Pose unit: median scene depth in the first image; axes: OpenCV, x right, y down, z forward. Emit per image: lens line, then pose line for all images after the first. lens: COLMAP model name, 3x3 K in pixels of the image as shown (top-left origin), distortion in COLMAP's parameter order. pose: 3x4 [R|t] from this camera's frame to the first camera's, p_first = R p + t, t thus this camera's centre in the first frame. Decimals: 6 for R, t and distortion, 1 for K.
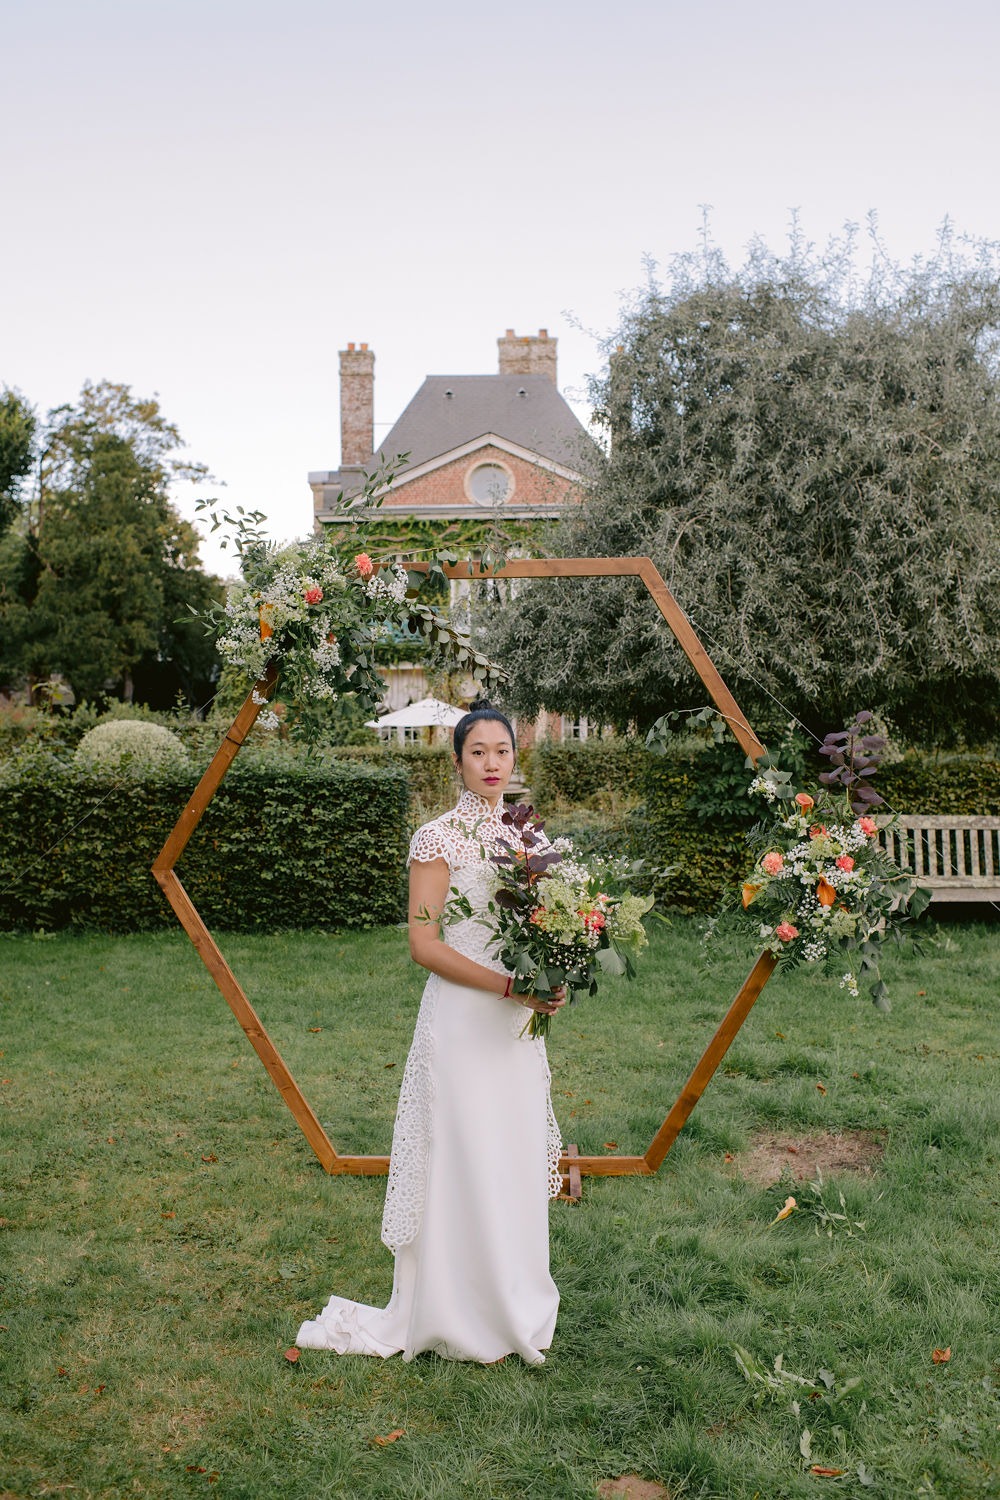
lens RADIAL K [[1491.9, 0, 500.0], [0, 1491.9, 750.0], [0, 0, 1]] dist [-0.120935, 0.152208]
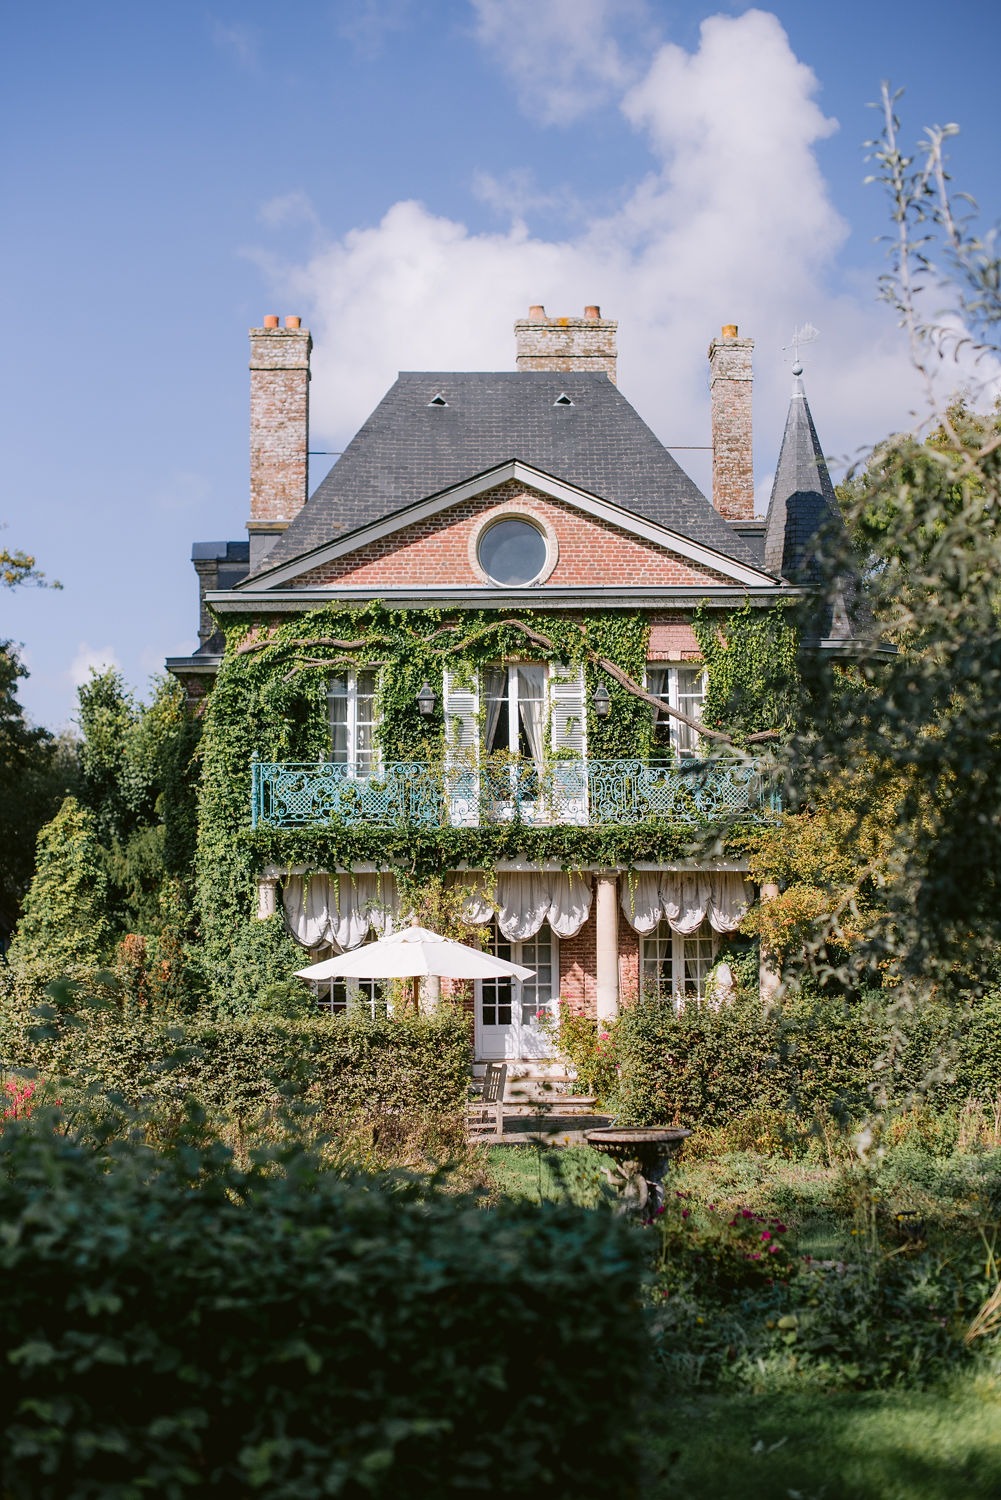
lens RADIAL K [[2135.0, 0, 500.5], [0, 2135.0, 750.0], [0, 0, 1]] dist [-0.120585, 0.002201]
pose [[0.999793, 0.005753, 0.019503, -0.099045], [-0.003409, 0.992989, -0.118155, -0.021960], [-0.020046, 0.118064, 0.992804, 0.715526]]
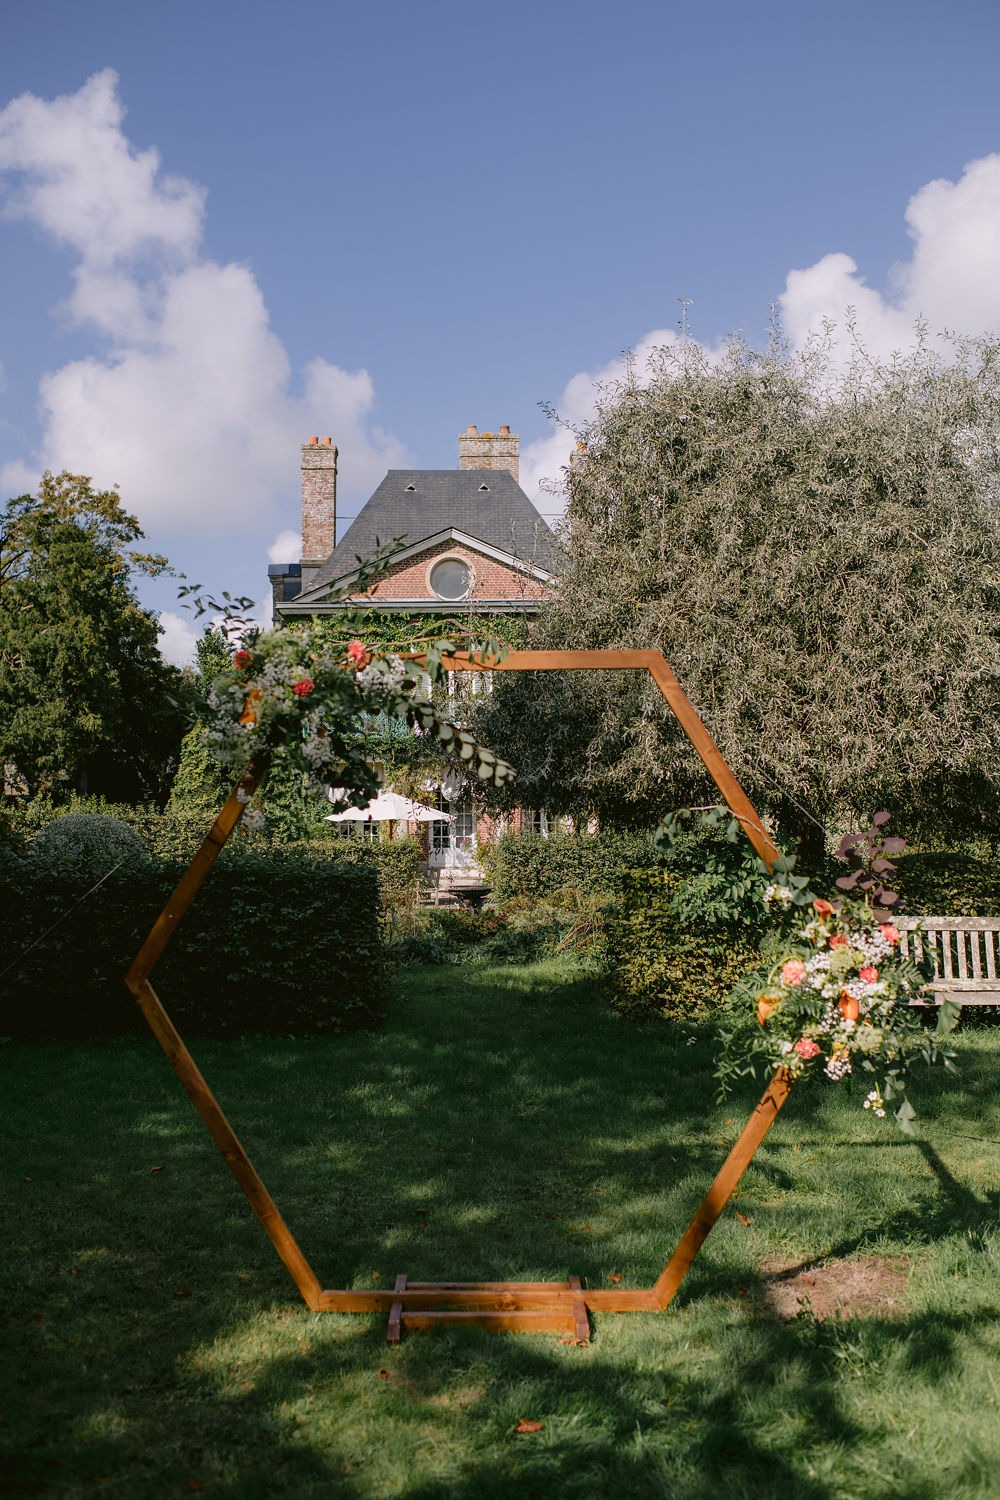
lens RADIAL K [[1489.0, 0, 500.0], [0, 1489.0, 750.0], [0, 0, 1]] dist [-0.123978, 0.151520]
pose [[0.999508, 0.006724, 0.030626, -0.014839], [-0.004779, 0.997993, -0.063139, -0.002727], [-0.030989, 0.062962, 0.997535, 0.031031]]
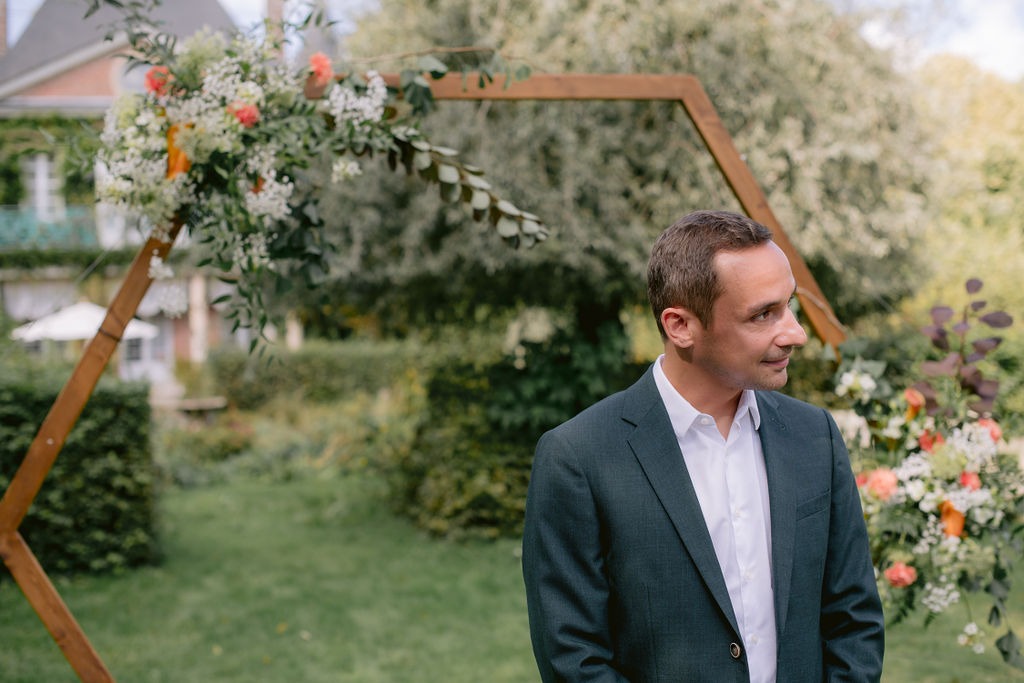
lens RADIAL K [[1486.3, 0, 512.0], [0, 1486.3, 341.5], [0, 0, 1]] dist [-0.135893, 0.097782]
pose [[0.964954, -0.017582, 0.261828, -0.091367], [0.020685, 0.999745, -0.009099, 0.003506], [-0.261601, 0.014196, 0.965072, 0.160520]]
